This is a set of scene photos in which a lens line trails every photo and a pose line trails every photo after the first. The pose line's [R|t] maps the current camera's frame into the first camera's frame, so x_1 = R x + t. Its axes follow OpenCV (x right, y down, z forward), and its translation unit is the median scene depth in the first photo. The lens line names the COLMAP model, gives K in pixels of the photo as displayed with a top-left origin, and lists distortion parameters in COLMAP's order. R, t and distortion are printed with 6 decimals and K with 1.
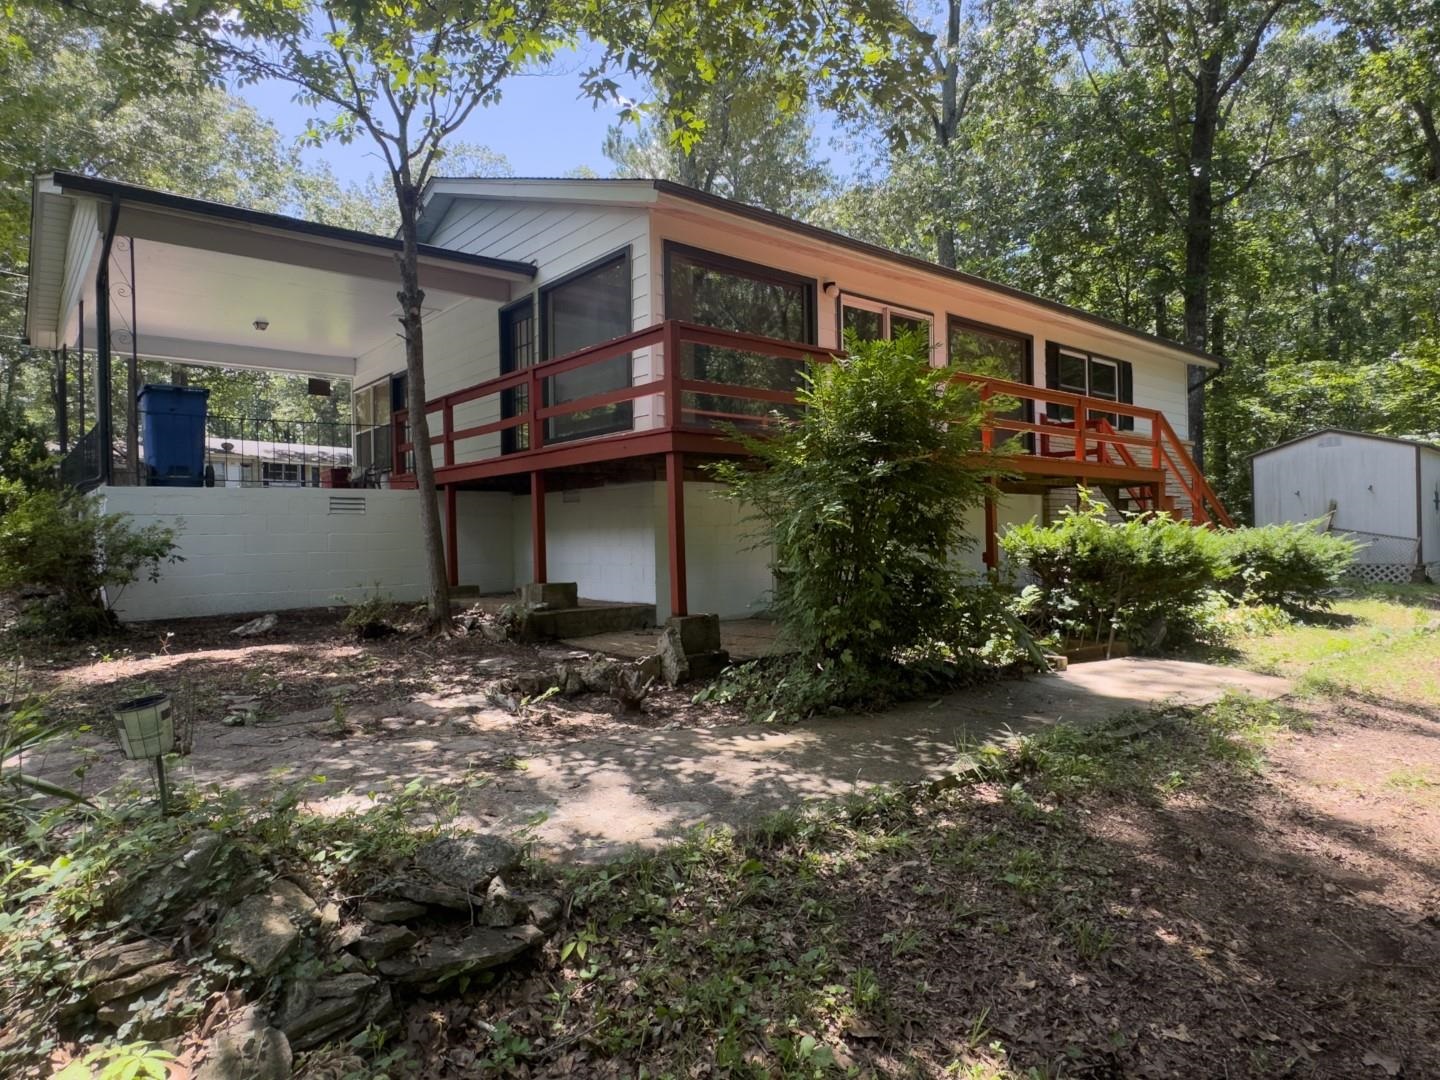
lens RADIAL K [[872.3, 0, 719.4], [0, 872.3, 540.9], [0, 0, 1]] dist [-0.004483, 0.001557]
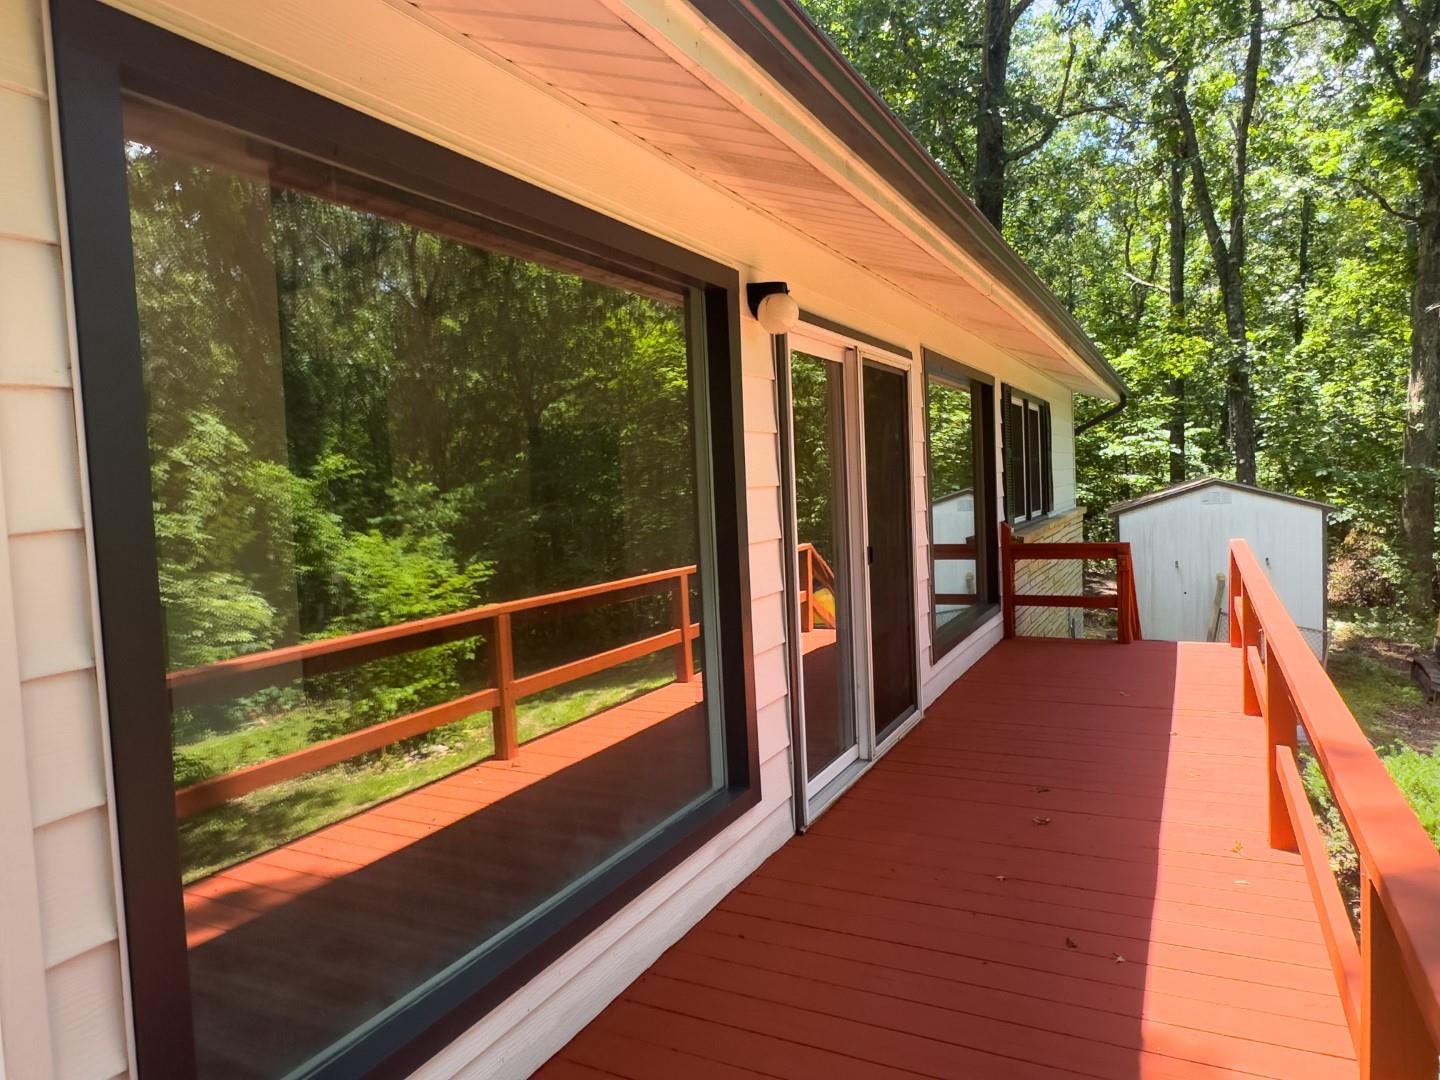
lens RADIAL K [[939.1, 0, 722.0], [0, 939.1, 541.2], [0, 0, 1]] dist [0.001084, 0.002137]
pose [[0.920831, -0.044709, 0.387390, -0.021367], [0.023187, 0.997926, 0.060055, -0.210944], [-0.389271, -0.046318, 0.919958, 0.649216]]
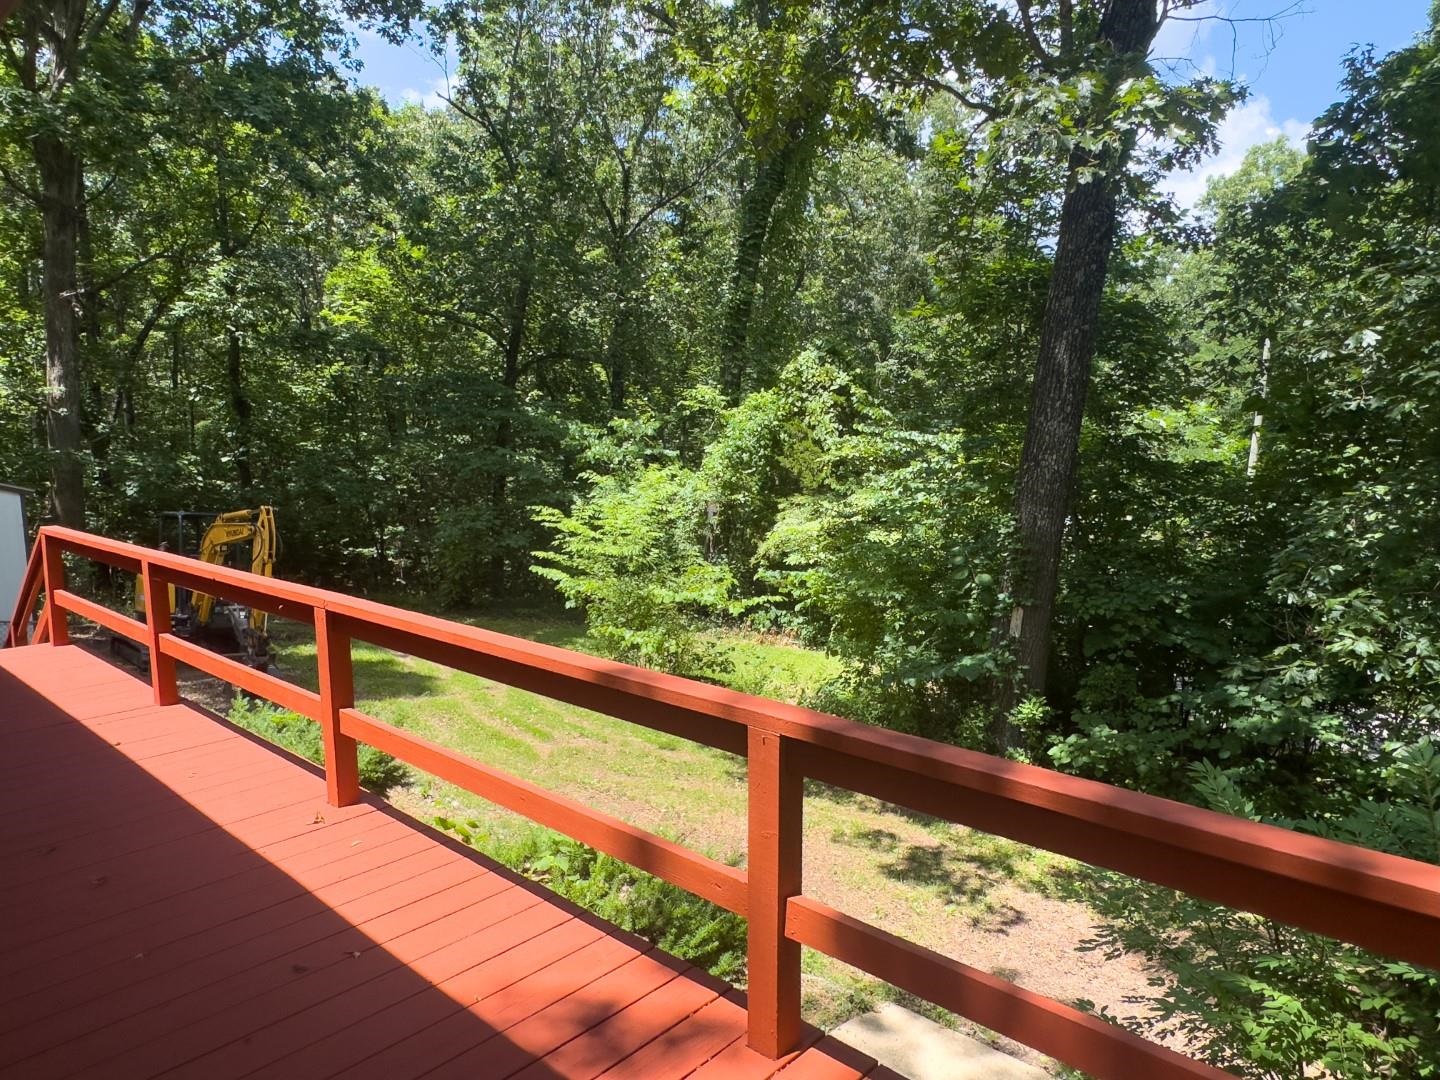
lens RADIAL K [[939.1, 0, 721.4], [0, 939.1, 542.1], [0, 0, 1]] dist [0.001084, 0.002137]
pose [[-0.120844, -0.098824, 0.987740, -0.047055], [0.009588, 0.994870, 0.100710, -0.210247], [-0.992625, 0.021640, -0.119276, 0.712786]]
